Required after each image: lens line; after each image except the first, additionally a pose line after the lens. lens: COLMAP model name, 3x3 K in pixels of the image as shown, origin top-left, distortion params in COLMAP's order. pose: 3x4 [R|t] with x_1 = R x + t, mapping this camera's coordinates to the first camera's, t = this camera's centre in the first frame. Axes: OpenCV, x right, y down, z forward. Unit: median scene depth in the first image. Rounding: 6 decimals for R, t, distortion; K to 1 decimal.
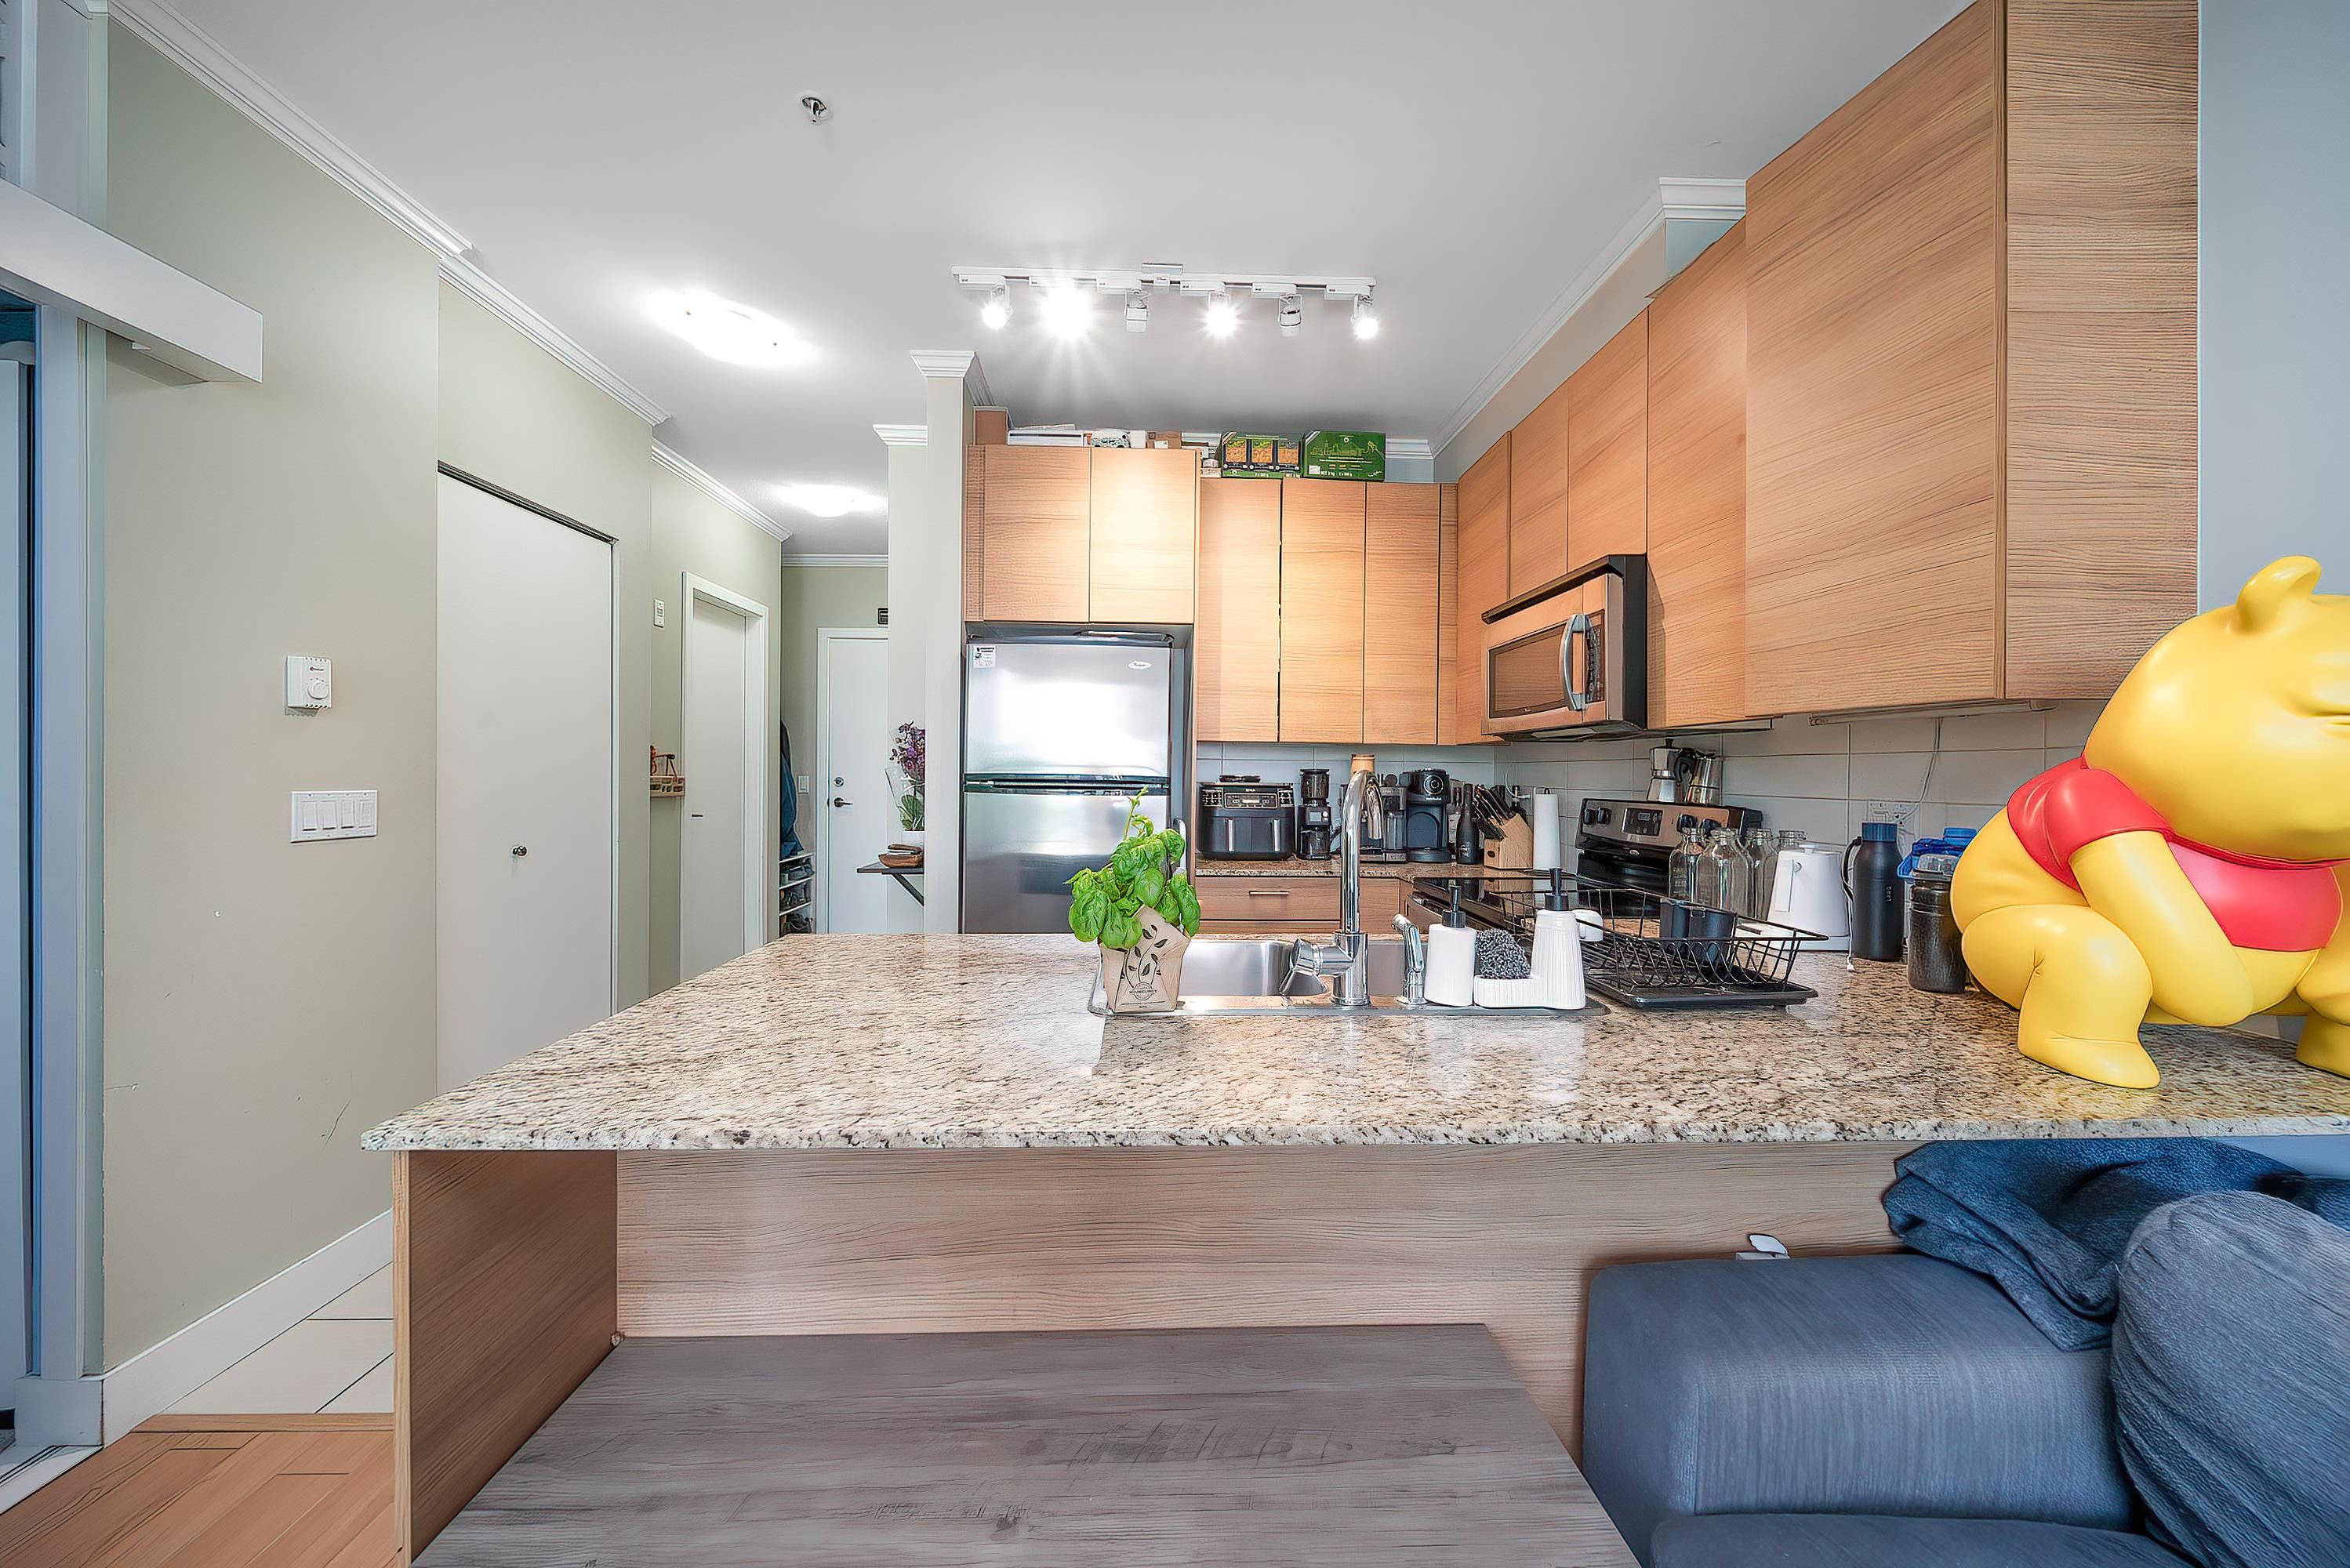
lens RADIAL K [[805.0, 0, 1175.0], [0, 805.0, 784.0], [0, 0, 1]] dist [-0.001907, -0.000224]
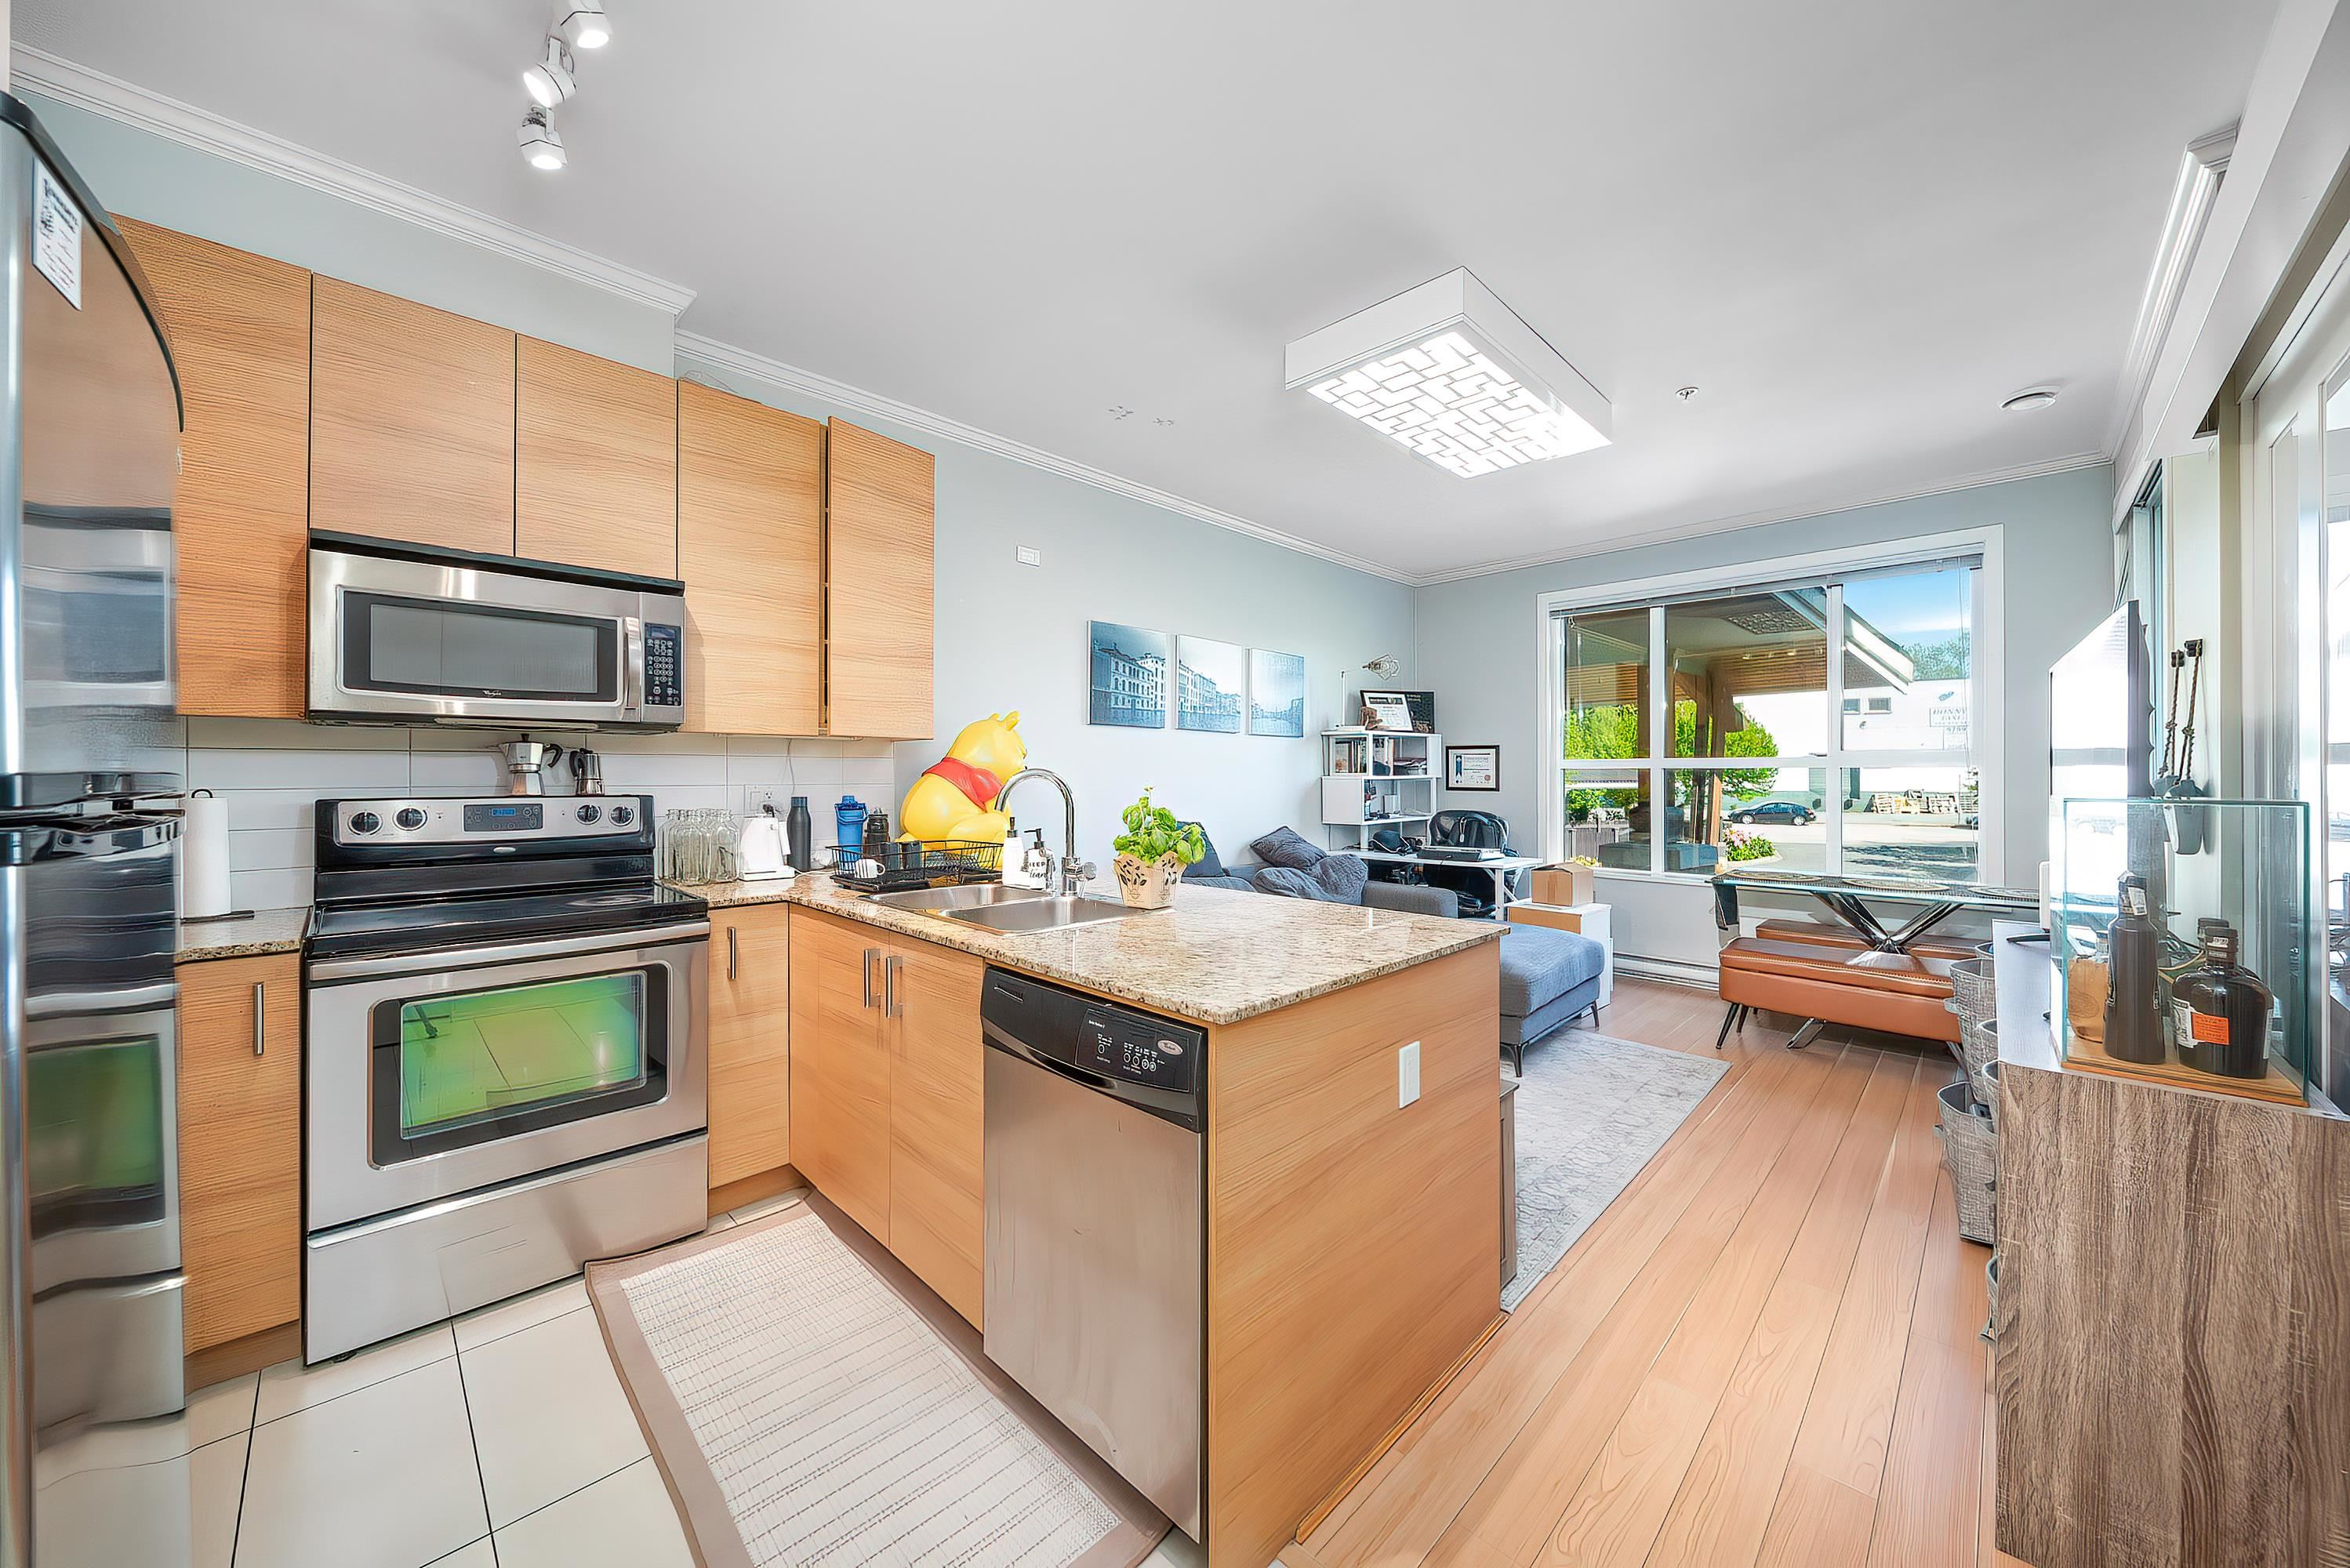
lens RADIAL K [[830.2, 0, 1175.0], [0, 830.2, 784.0], [0, 0, 1]] dist [-0.002510, -0.000166]
pose [[-0.660994, -0.017351, 0.750190, -0.570139], [0.004350, 0.999627, 0.026953, -0.013791], [-0.750378, 0.021080, -0.660672, 0.860550]]
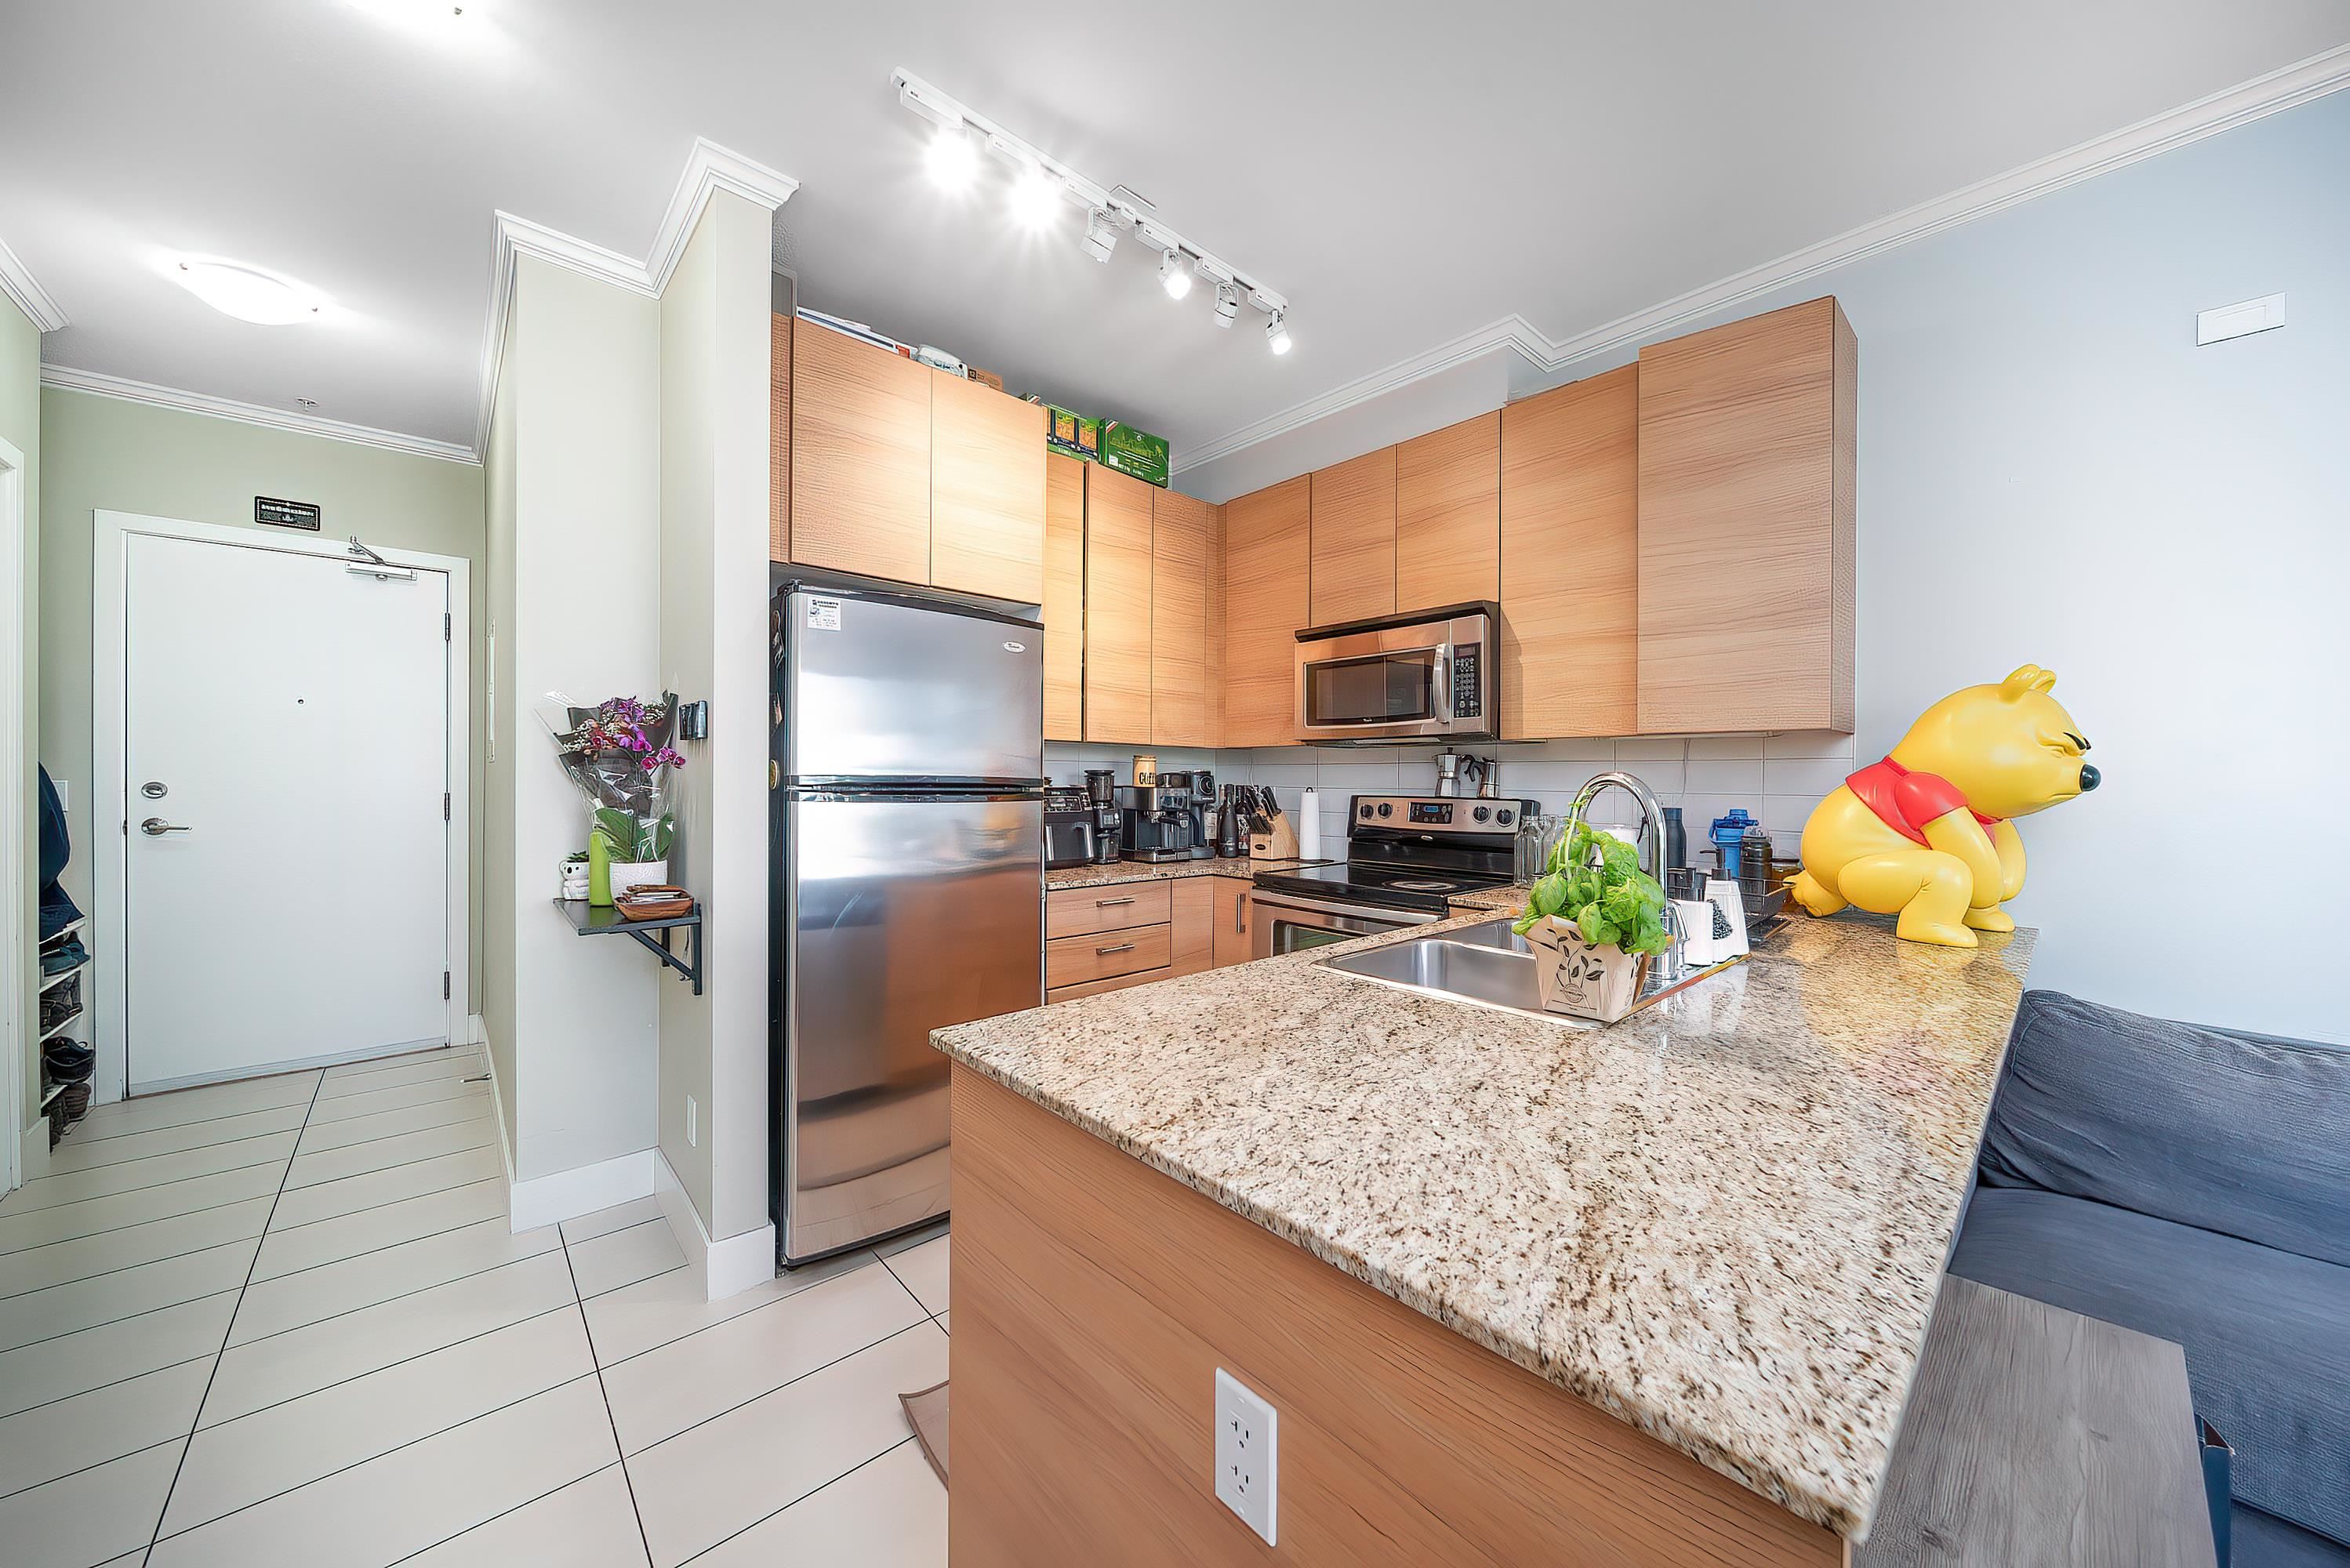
lens RADIAL K [[805.0, 0, 1175.0], [0, 805.0, 784.0], [0, 0, 1]] dist [-0.001907, -0.000224]
pose [[0.775951, -0.007432, 0.630749, -0.422029], [0.008646, 0.999962, 0.001147, -0.002810], [-0.630734, 0.004564, 0.775986, 0.227775]]
